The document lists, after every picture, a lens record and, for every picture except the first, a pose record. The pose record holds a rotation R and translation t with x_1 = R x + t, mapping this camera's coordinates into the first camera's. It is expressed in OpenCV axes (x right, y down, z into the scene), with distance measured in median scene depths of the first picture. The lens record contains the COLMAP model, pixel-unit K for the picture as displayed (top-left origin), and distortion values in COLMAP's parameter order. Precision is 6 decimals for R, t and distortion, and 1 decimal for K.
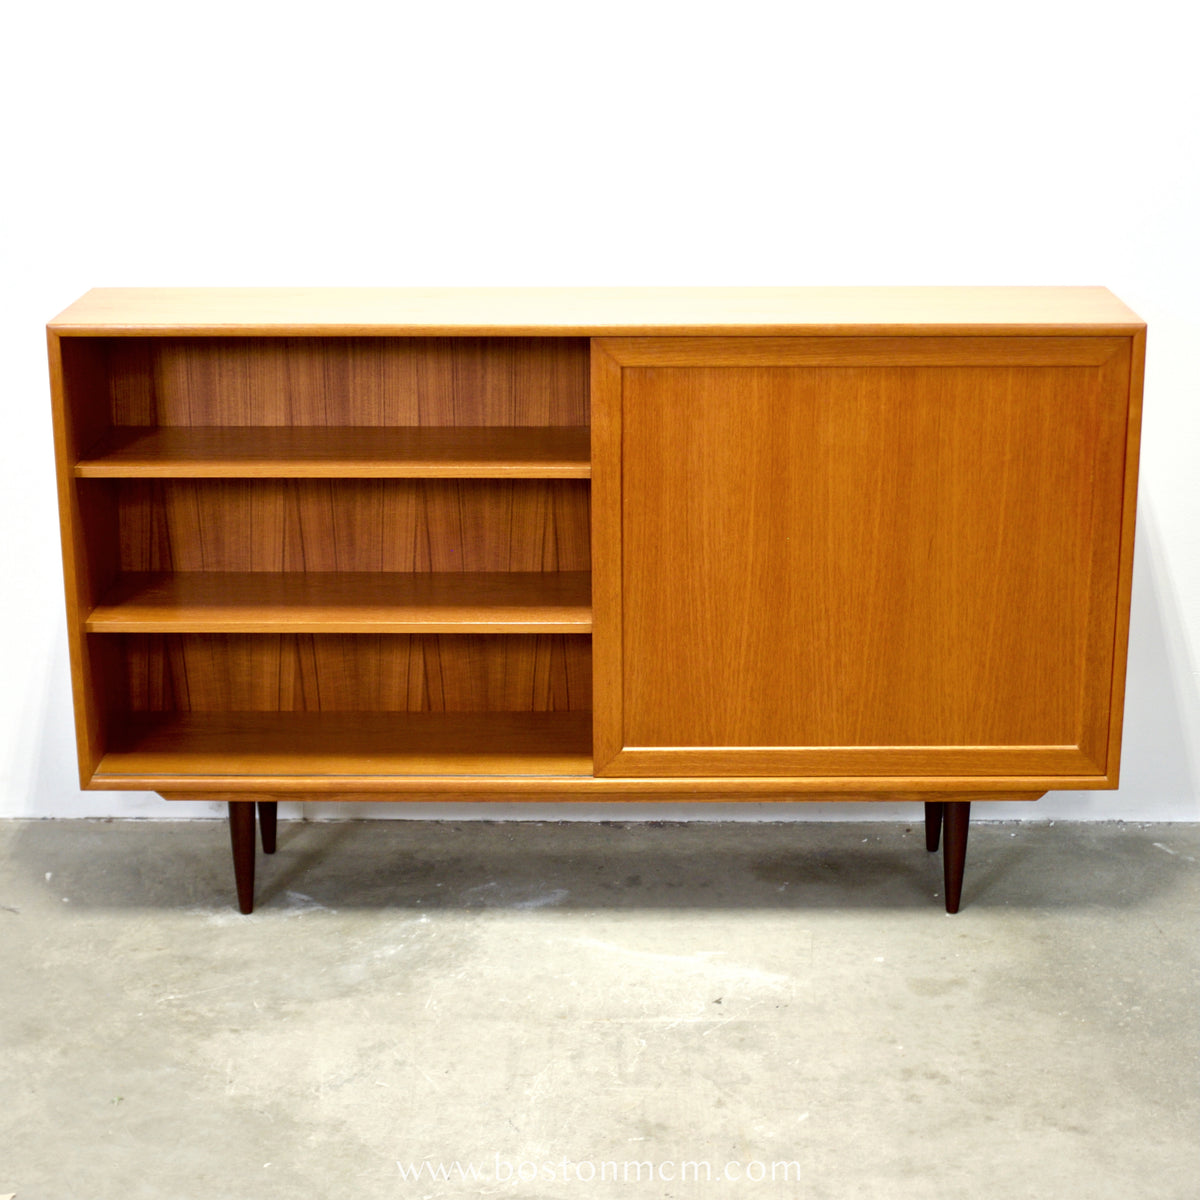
lens RADIAL K [[2377.9, 0, 601.6], [0, 2377.9, 601.2], [0, 0, 1]] dist [-0.084975, -0.186062]
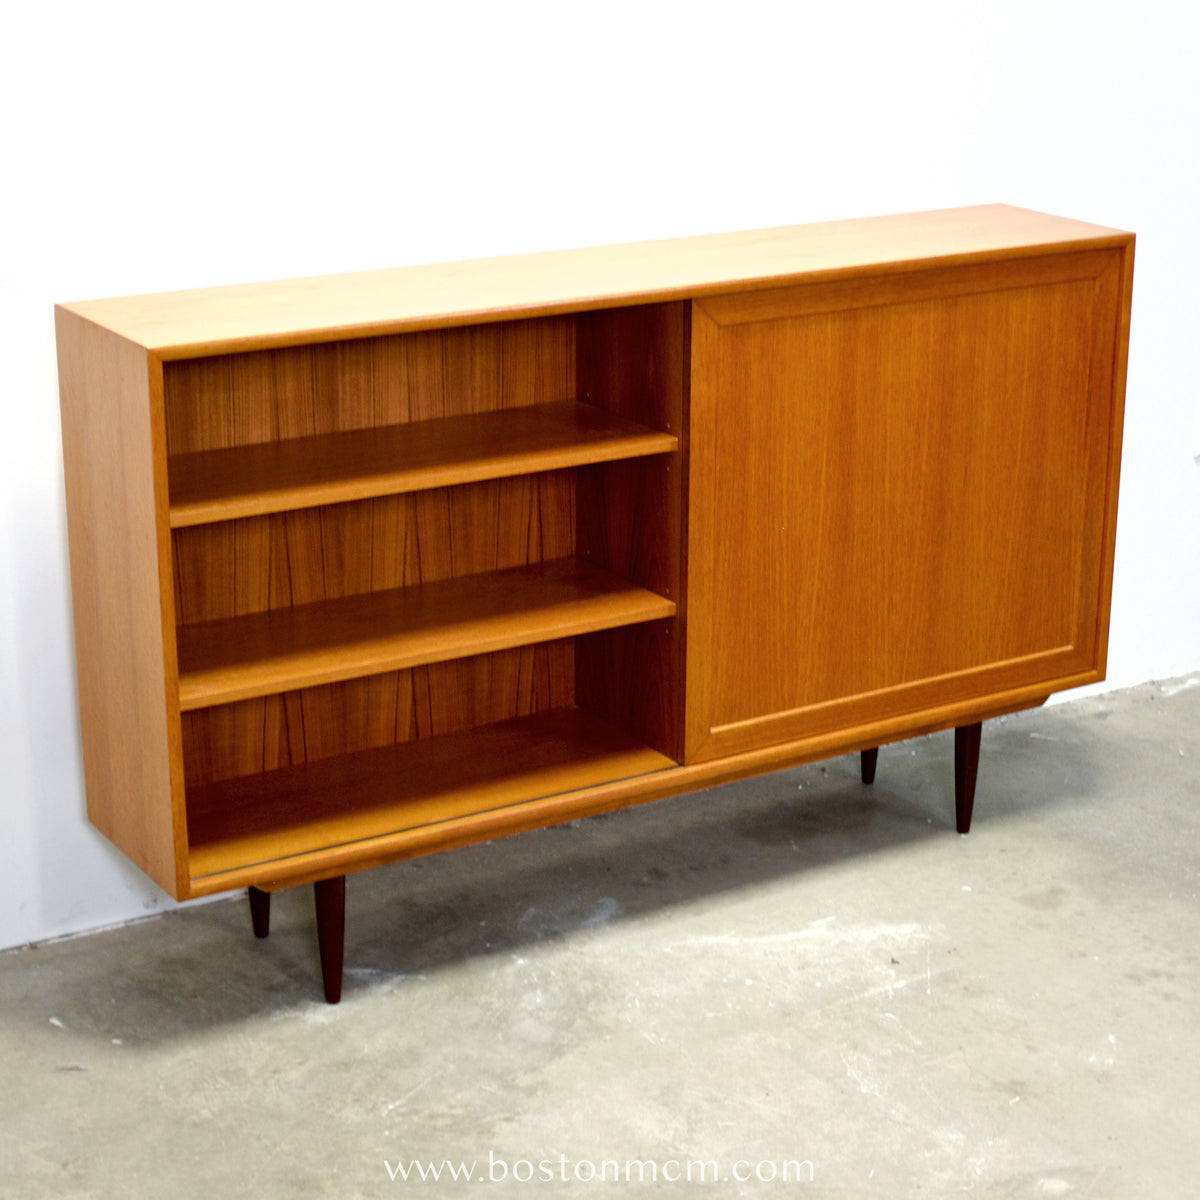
lens RADIAL K [[2542.8, 0, 601.2], [0, 2542.8, 598.9], [0, 0, 1]] dist [-0.089975, -0.137078]
pose [[0.842818, -0.160149, 0.513820, -0.545619], [0.151917, 0.986670, 0.058339, -0.055919], [-0.516314, 0.028888, 0.855912, 0.159068]]
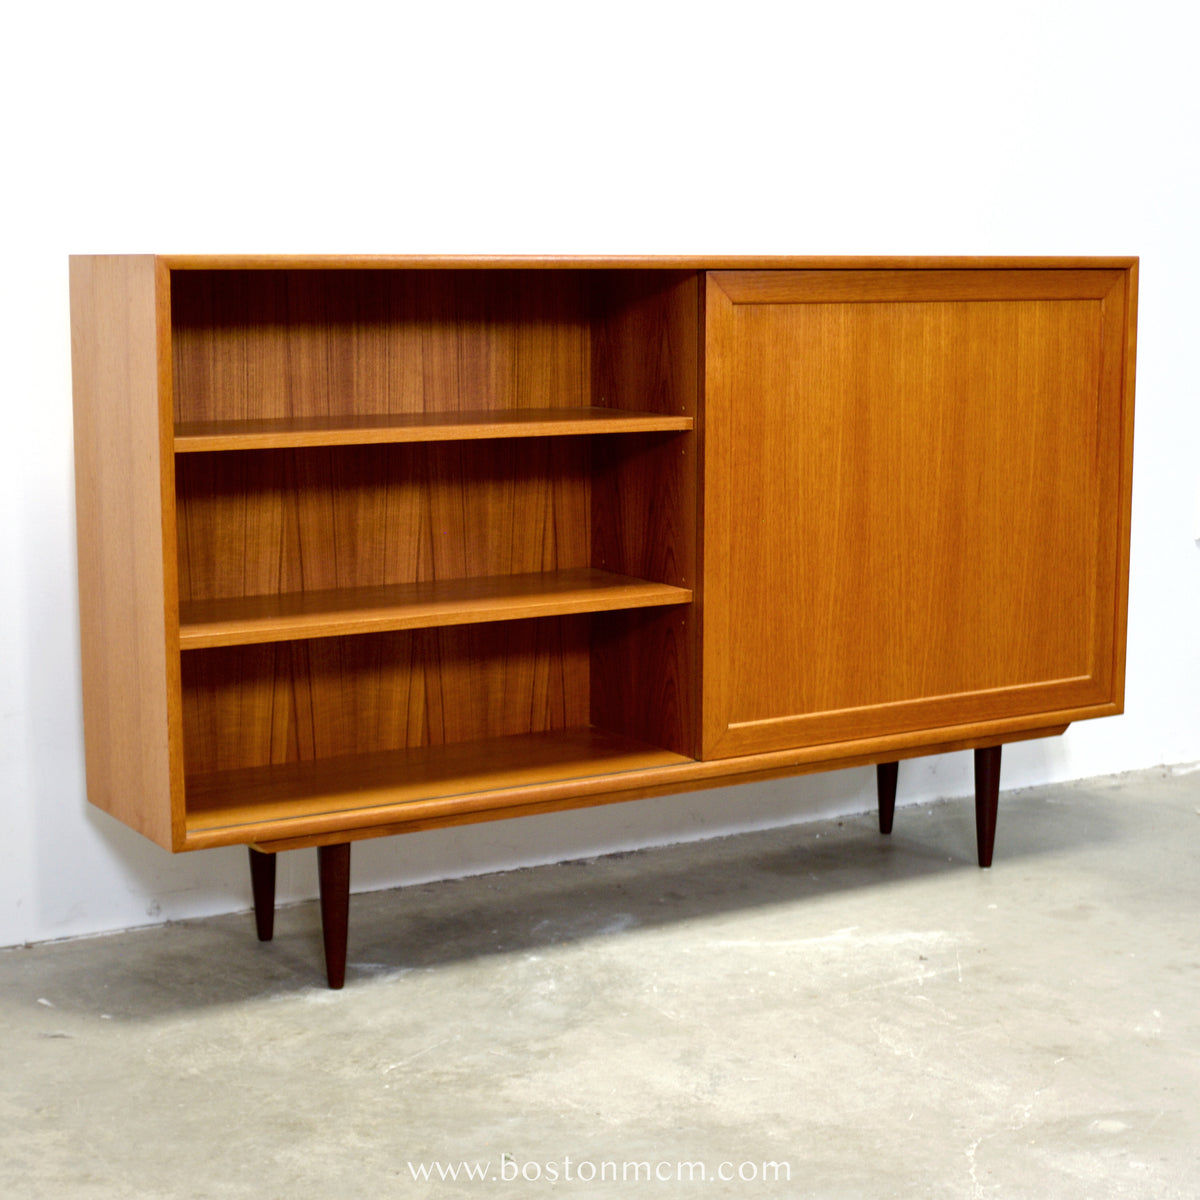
lens RADIAL K [[2267.0, 0, 601.3], [0, 2267.0, 571.8], [0, 0, 1]] dist [-0.098564, -0.004727]
pose [[0.846098, -0.070617, 0.528328, -0.500828], [0.153534, 0.981464, -0.114696, 0.097973], [-0.510436, 0.178161, 0.841257, 0.277694]]
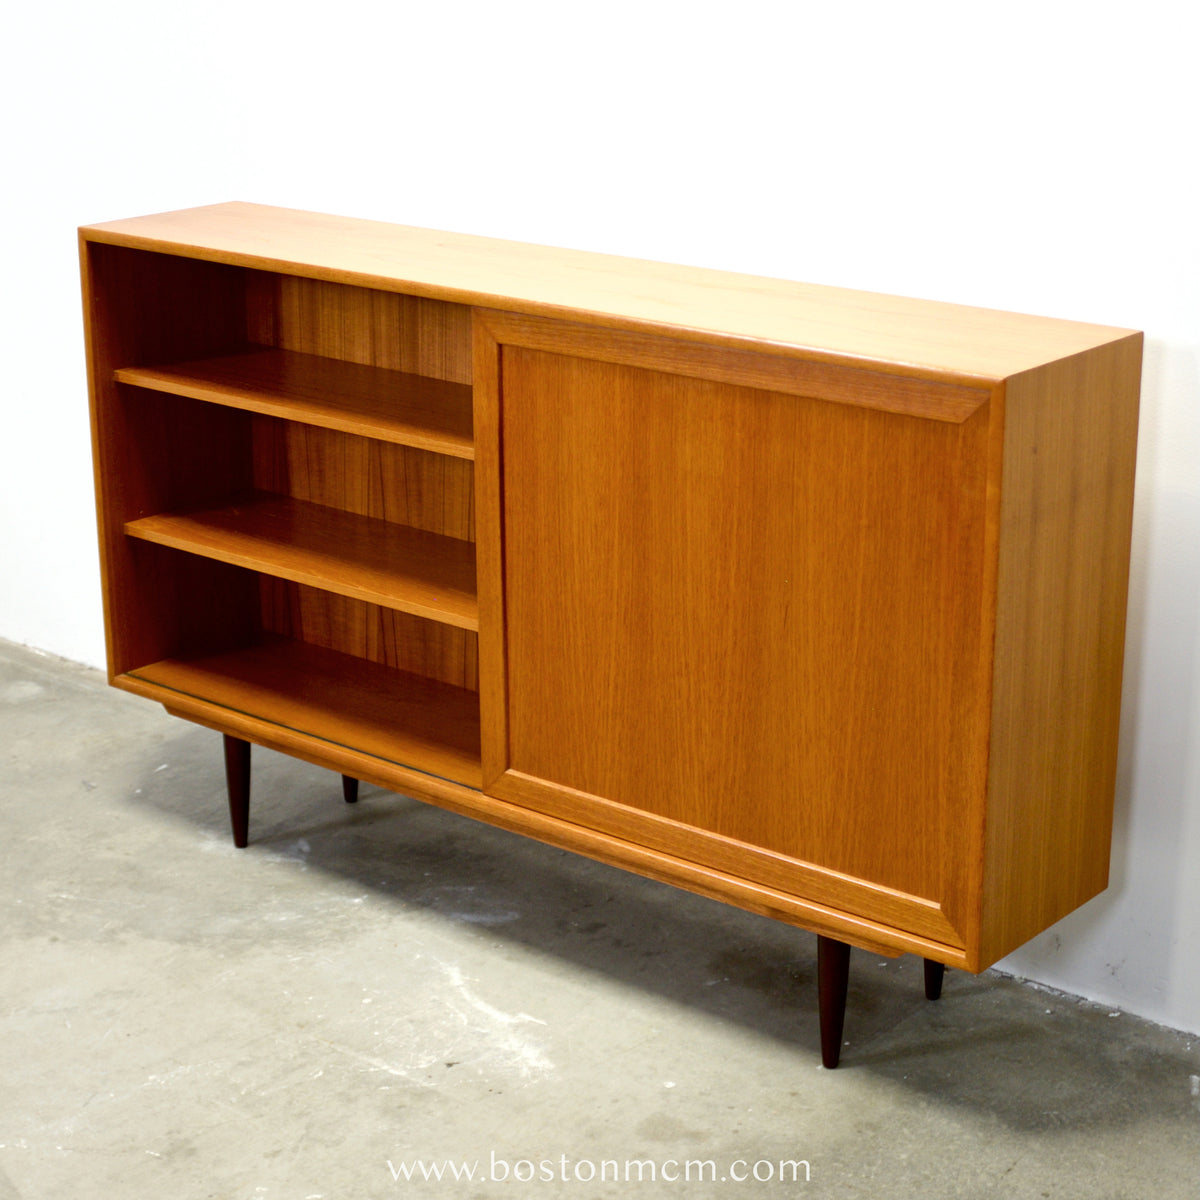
lens RADIAL K [[2474.1, 0, 602.0], [0, 2474.1, 653.8], [0, 0, 1]] dist [-0.092094, -0.211729]
pose [[0.773789, 0.209382, -0.597837, 0.592316], [-0.187345, 0.977214, 0.099769, -0.081552], [0.605105, 0.034801, 0.795385, 0.283561]]
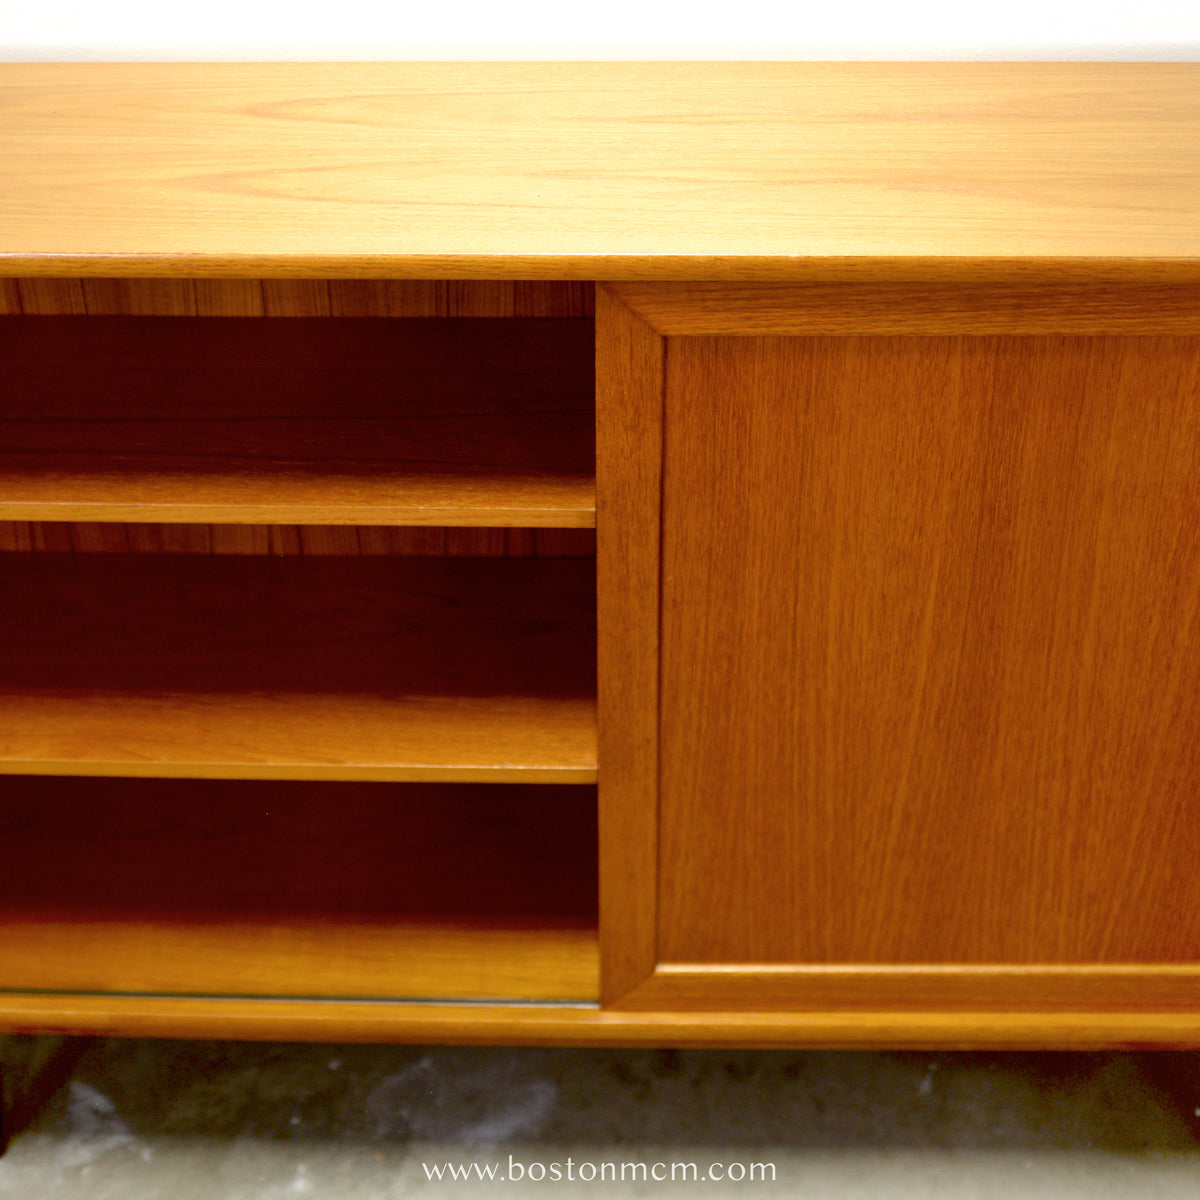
lens RADIAL K [[2081.0, 0, 550.4], [0, 2081.0, 320.6], [0, 0, 1]] dist [-0.109870, 0.134804]
pose [[0.999655, 0.001233, -0.026223, -0.002633], [0.004517, 0.975927, 0.218051, -0.181098], [0.025860, -0.218094, 0.975585, 0.592548]]
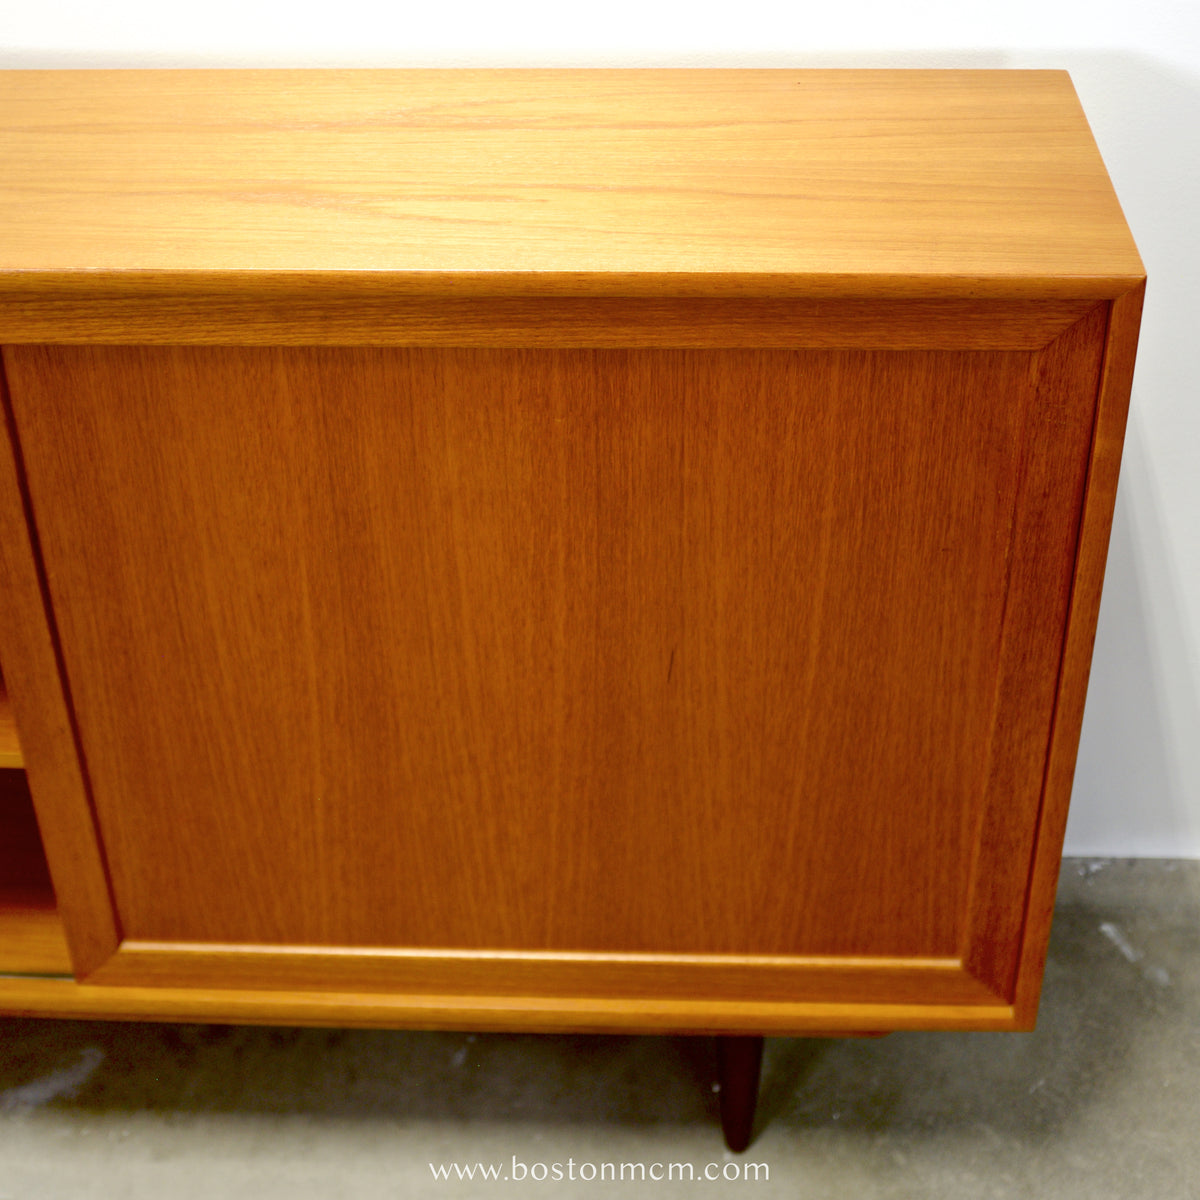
lens RADIAL K [[1997.3, 0, 584.5], [0, 1997.3, 322.1], [0, 0, 1]] dist [-0.110856, 0.135329]
pose [[0.999212, 0.006038, -0.039238, 0.134504], [0.003485, 0.971213, 0.238187, -0.187948], [0.039546, -0.238135, 0.970426, 0.606788]]
